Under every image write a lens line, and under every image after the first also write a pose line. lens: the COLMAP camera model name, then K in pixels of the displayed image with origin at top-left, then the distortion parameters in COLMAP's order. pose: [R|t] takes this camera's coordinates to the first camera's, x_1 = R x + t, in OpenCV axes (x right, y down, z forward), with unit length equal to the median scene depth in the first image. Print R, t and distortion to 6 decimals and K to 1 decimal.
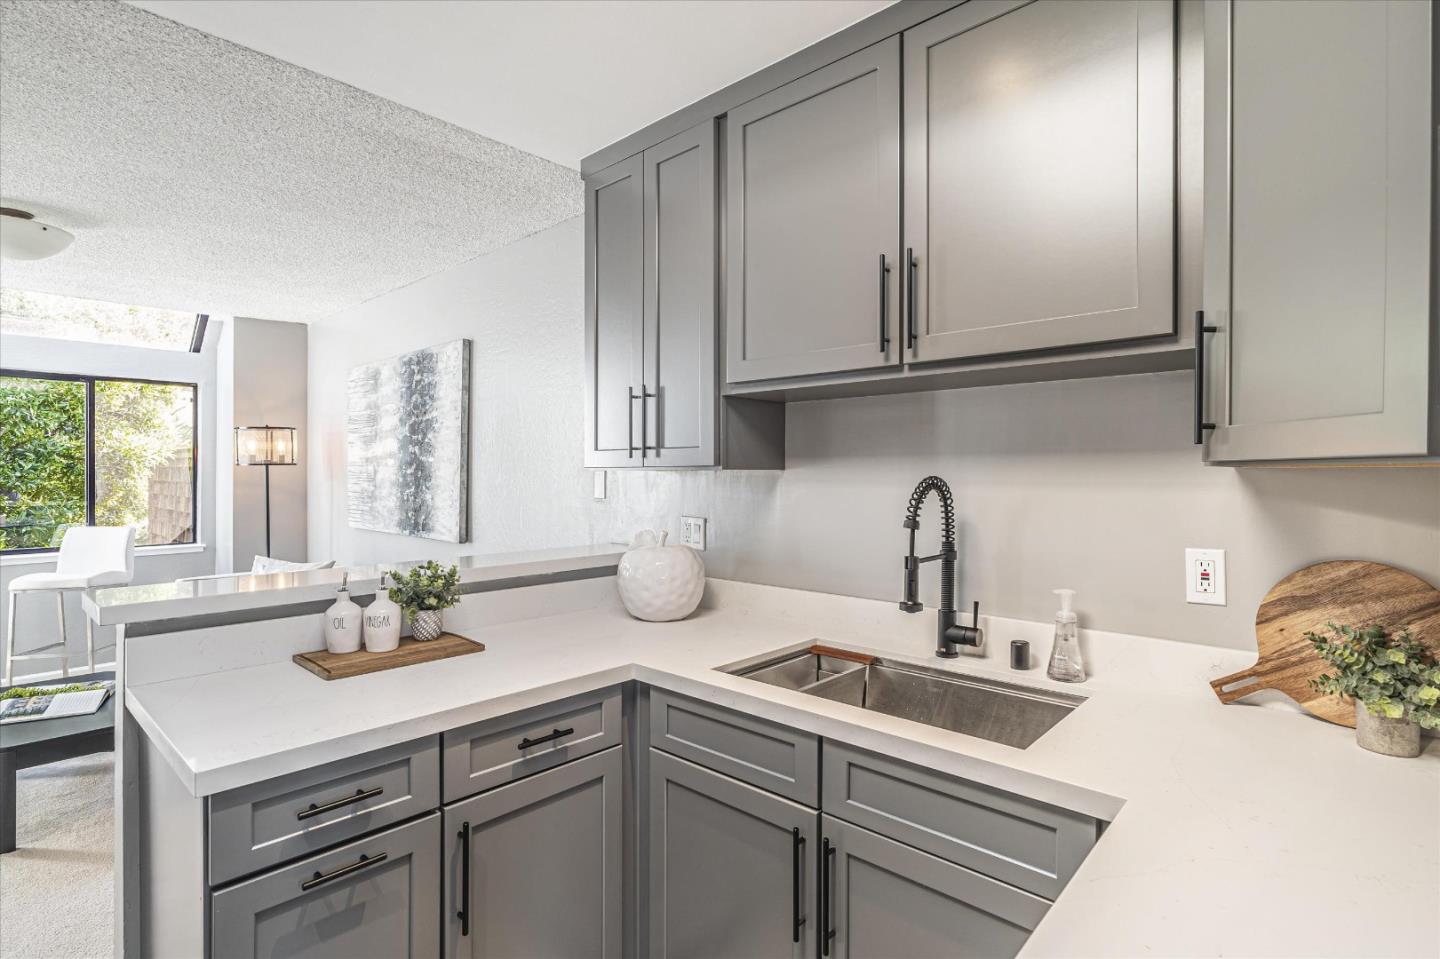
lens RADIAL K [[738.2, 0, 726.4], [0, 738.2, 470.6], [0, 0, 1]] dist [-0.001028, -0.000959]
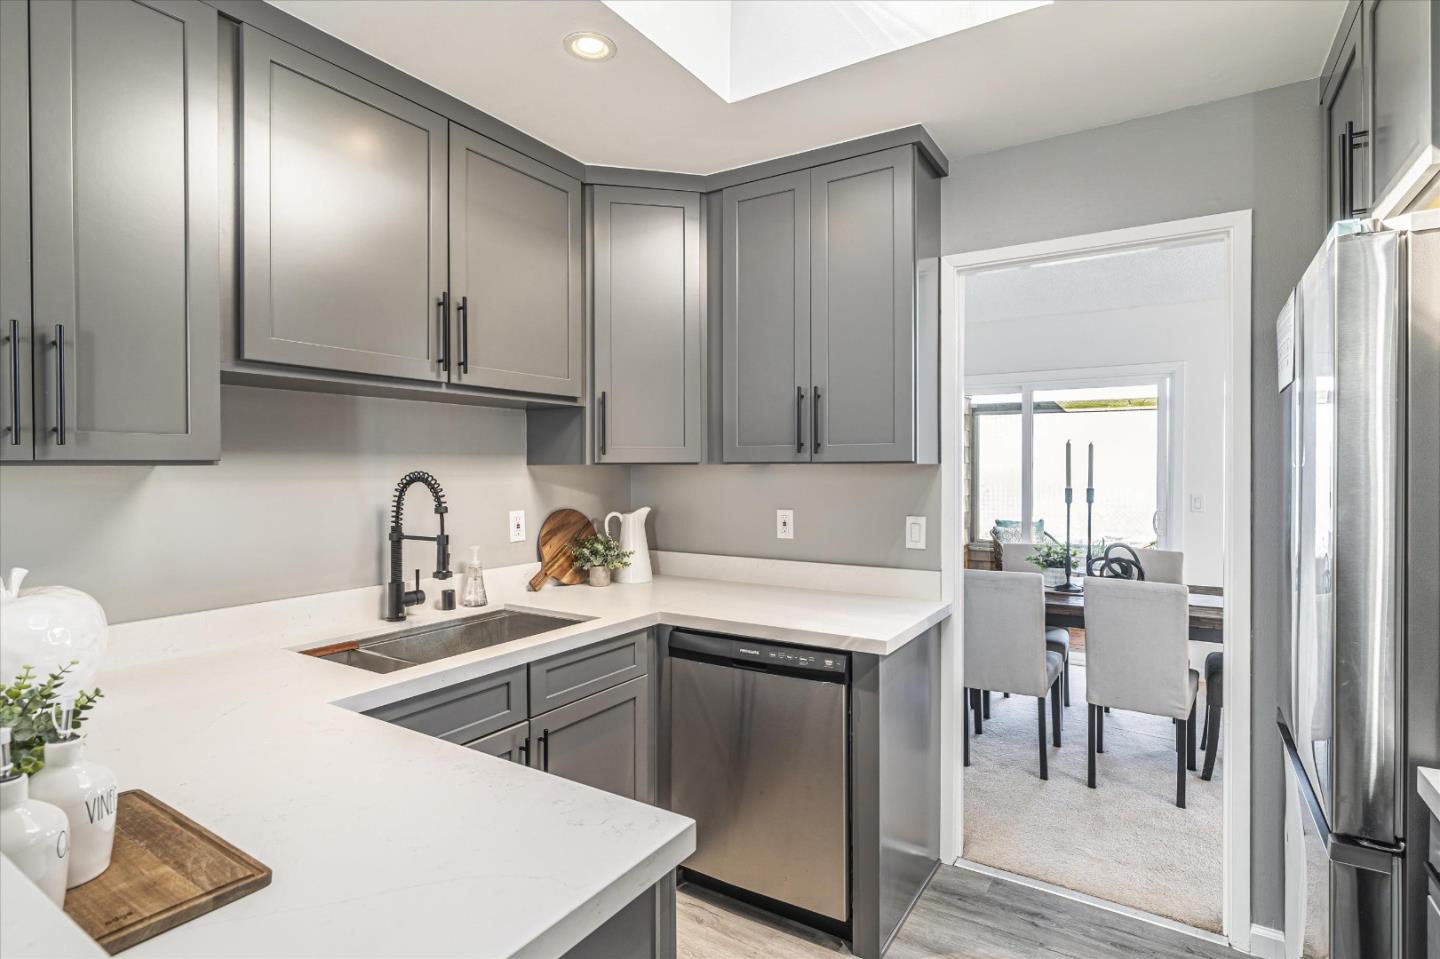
lens RADIAL K [[717.1, 0, 715.9], [0, 717.1, 476.3], [0, 0, 1]] dist [-0.001495, 0.000568]
pose [[-0.165947, -0.014566, 0.986027, -1.053505], [-0.004512, 0.999892, 0.014011, -0.003483], [-0.986124, -0.002124, -0.165995, 0.758183]]
